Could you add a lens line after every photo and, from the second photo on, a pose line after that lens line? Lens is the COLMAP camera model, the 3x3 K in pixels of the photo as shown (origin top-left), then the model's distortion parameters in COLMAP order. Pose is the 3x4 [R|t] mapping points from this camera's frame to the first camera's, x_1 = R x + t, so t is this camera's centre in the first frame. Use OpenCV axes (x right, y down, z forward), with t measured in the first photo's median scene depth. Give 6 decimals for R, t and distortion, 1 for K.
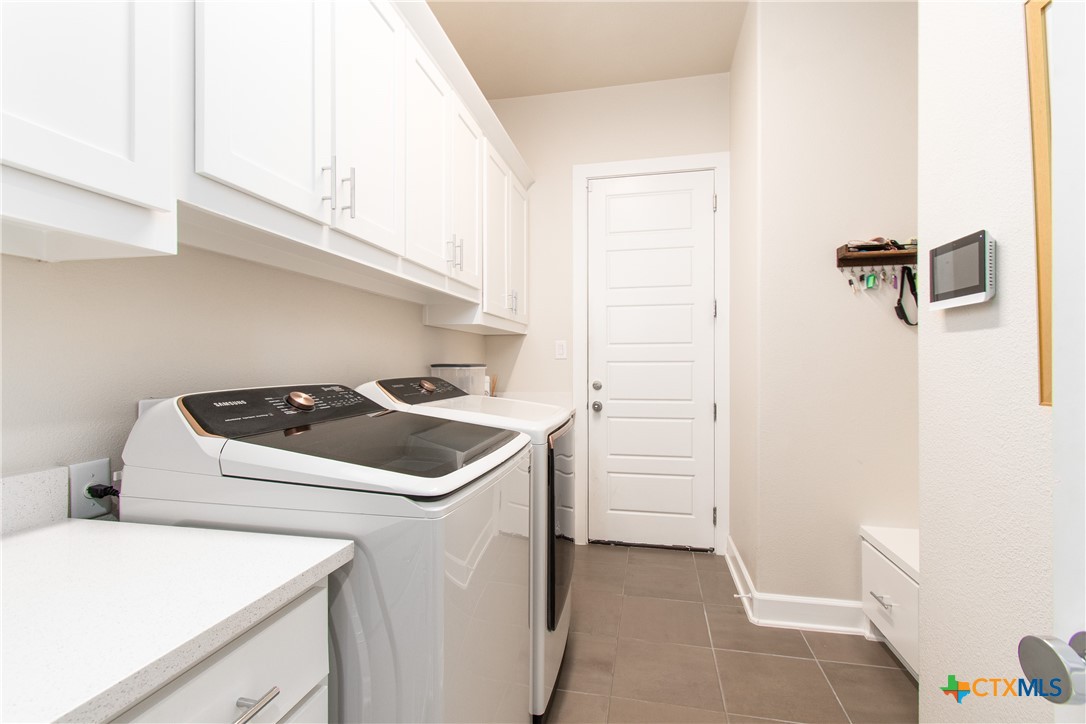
lens RADIAL K [[489.6, 0, 543.2], [0, 489.6, 365.0], [0, 0, 1]] dist [0.004925, -0.001203]
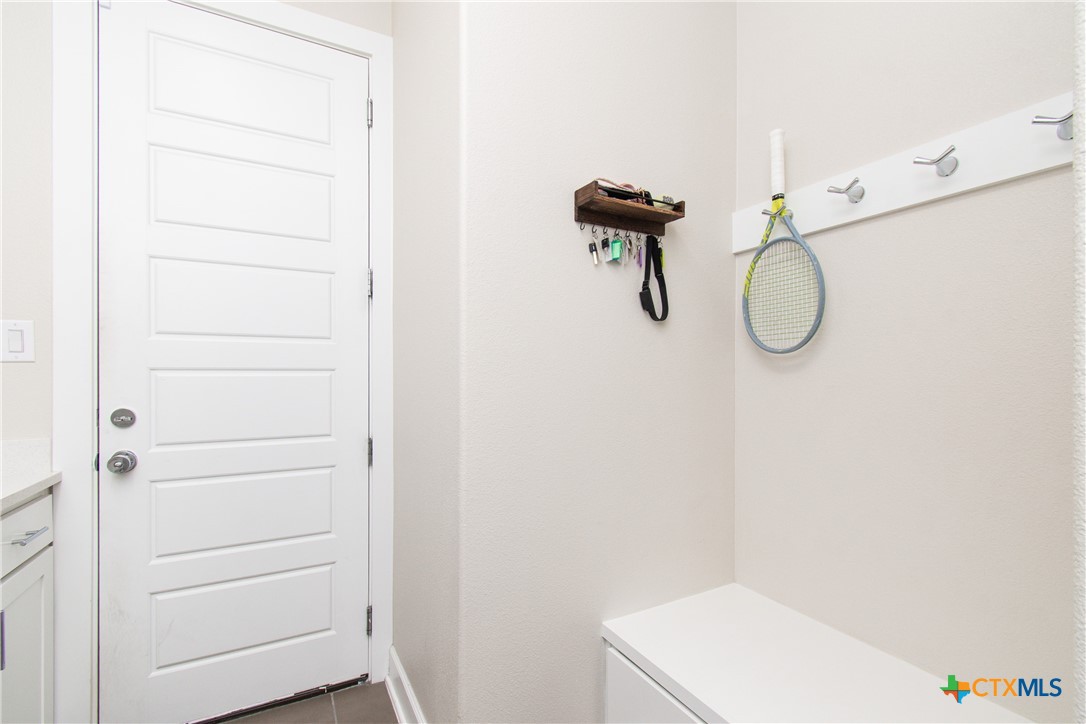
lens RADIAL K [[489.6, 0, 548.0], [0, 489.6, 374.2], [0, 0, 1]] dist [0.004925, -0.001203]
pose [[0.752518, 0.001685, 0.658569, 0.115280], [-0.001894, 0.999998, -0.000394, -0.001975], [-0.658569, -0.000951, 0.752520, 0.396020]]
